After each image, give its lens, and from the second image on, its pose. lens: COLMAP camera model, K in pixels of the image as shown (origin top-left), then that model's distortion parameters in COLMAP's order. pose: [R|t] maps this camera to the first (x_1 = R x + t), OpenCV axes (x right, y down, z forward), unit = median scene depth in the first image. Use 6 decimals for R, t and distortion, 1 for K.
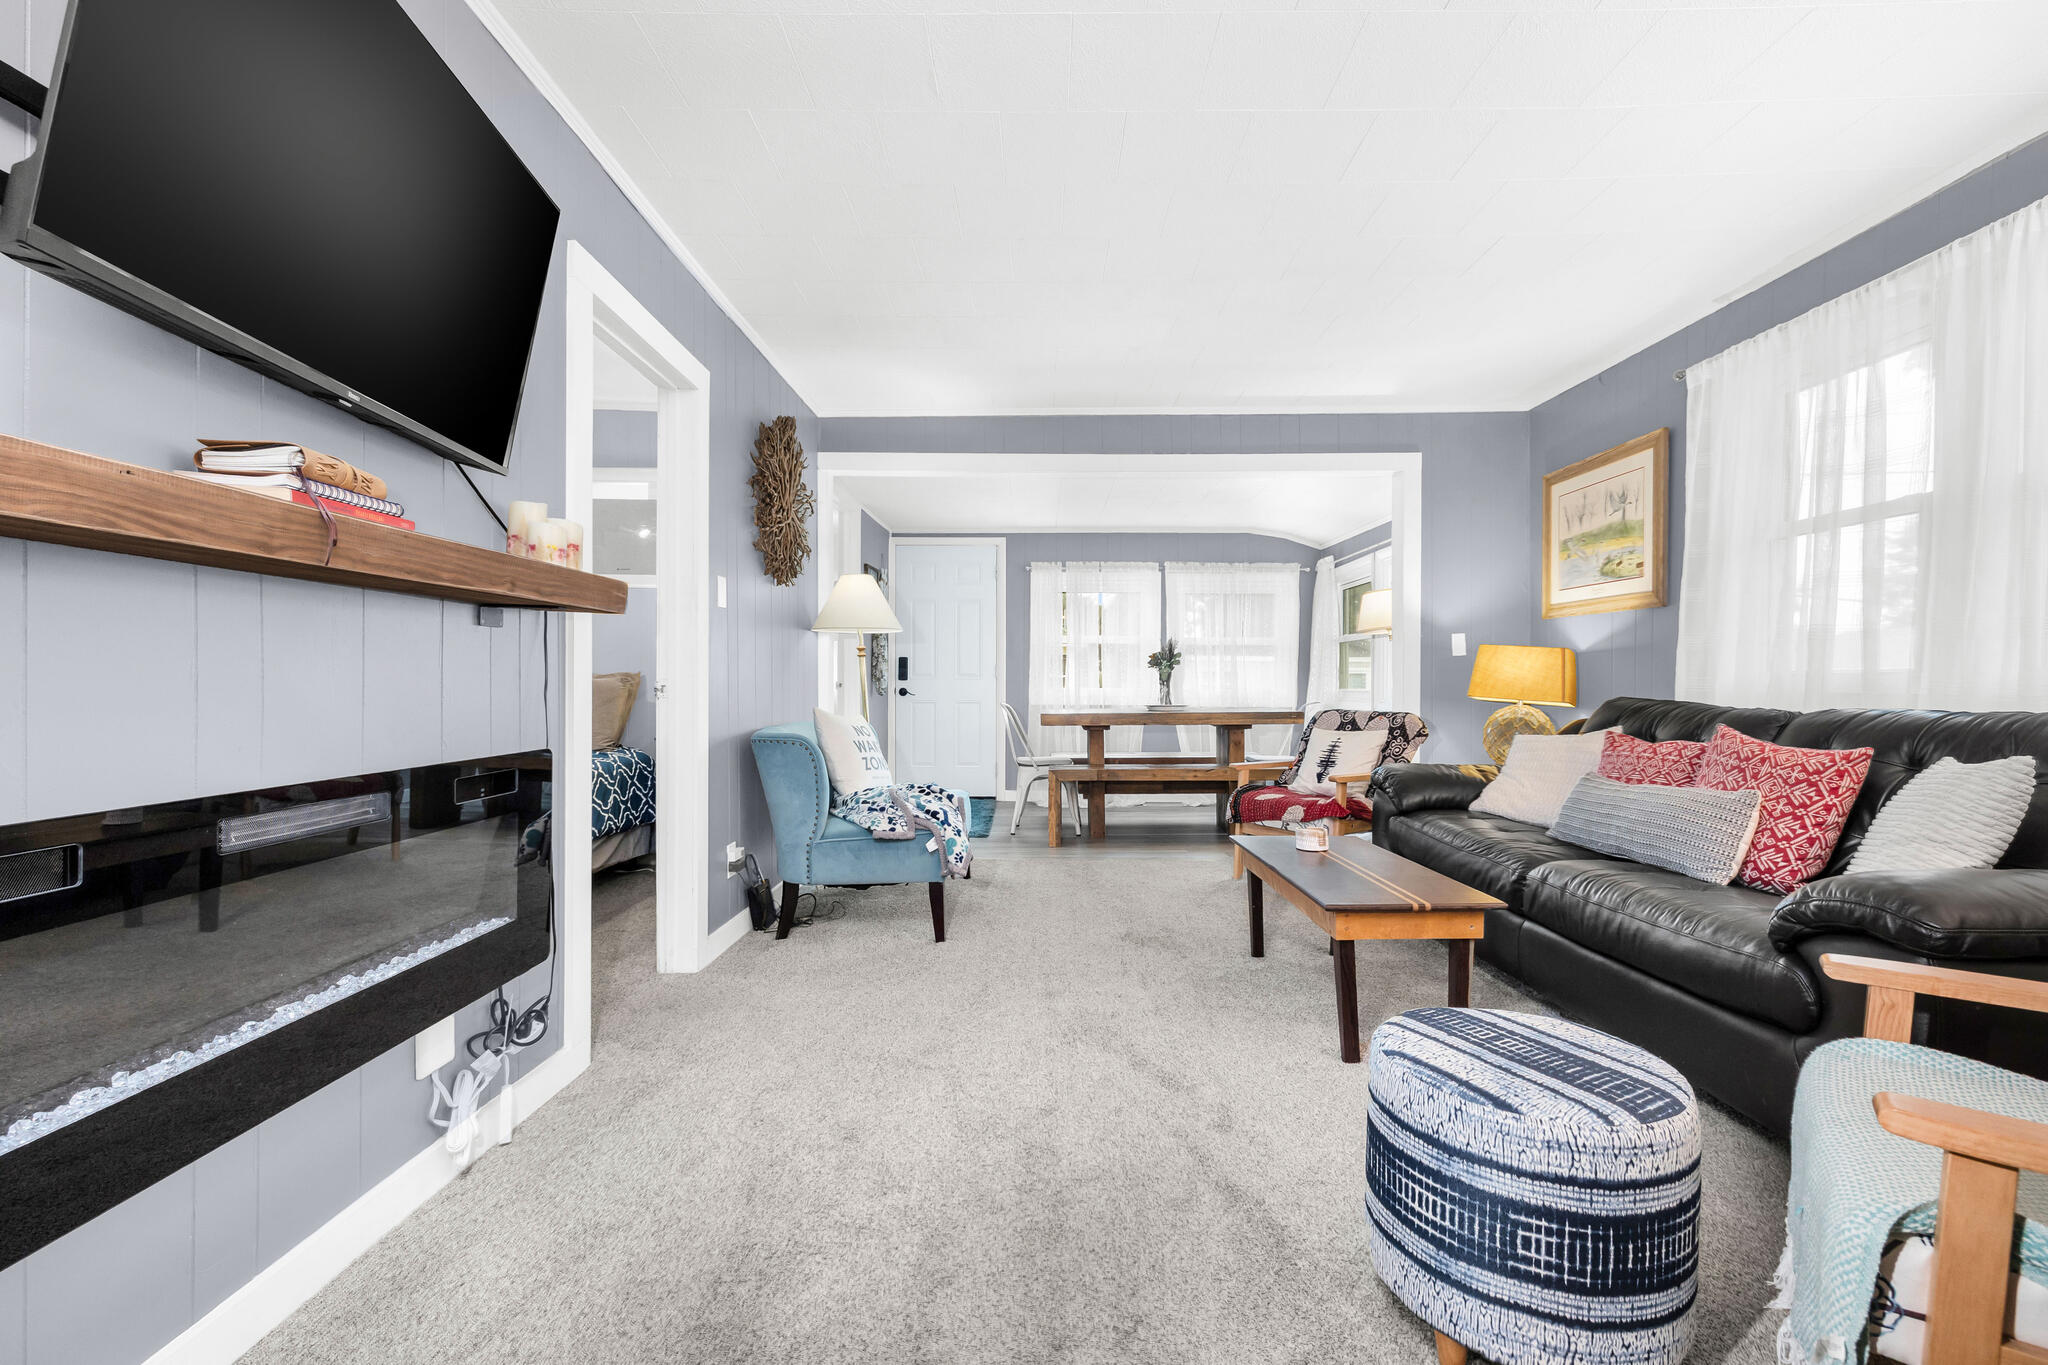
lens RADIAL K [[874.9, 0, 1026.1], [0, 874.9, 689.6], [0, 0, 1]] dist [0.001162, 0.000356]
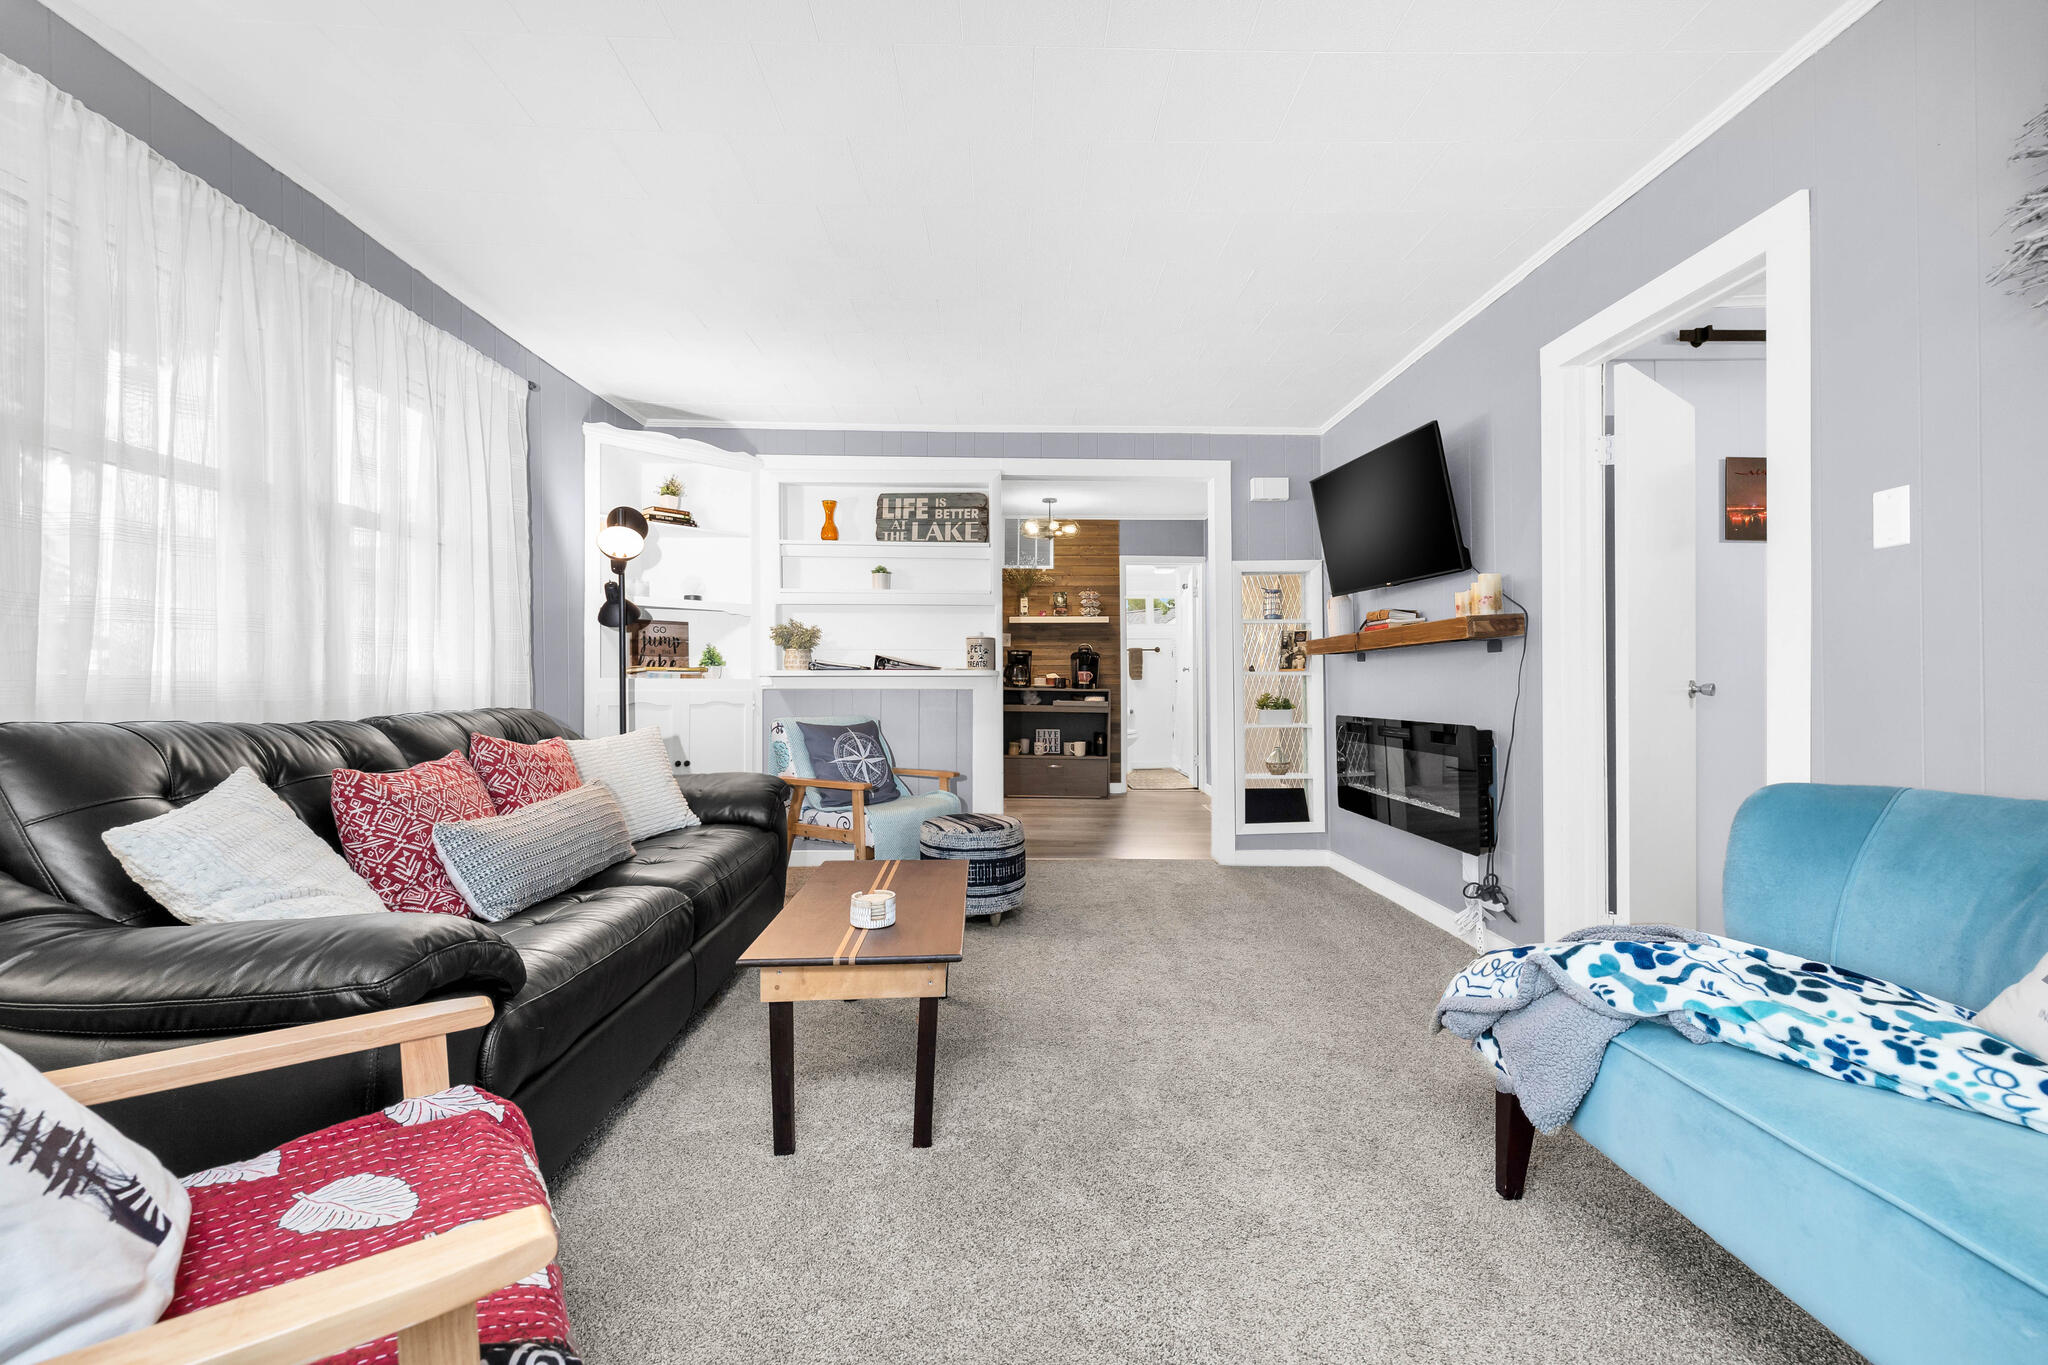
lens RADIAL K [[856.2, 0, 1029.6], [0, 856.2, 680.2], [0, 0, 1]] dist [-0.001000, 0.000050]
pose [[-0.999176, 0.003362, -0.040458, 0.294691], [0.003220, 0.999988, 0.003587, -0.019444], [0.040469, 0.003454, -0.999175, 2.184582]]
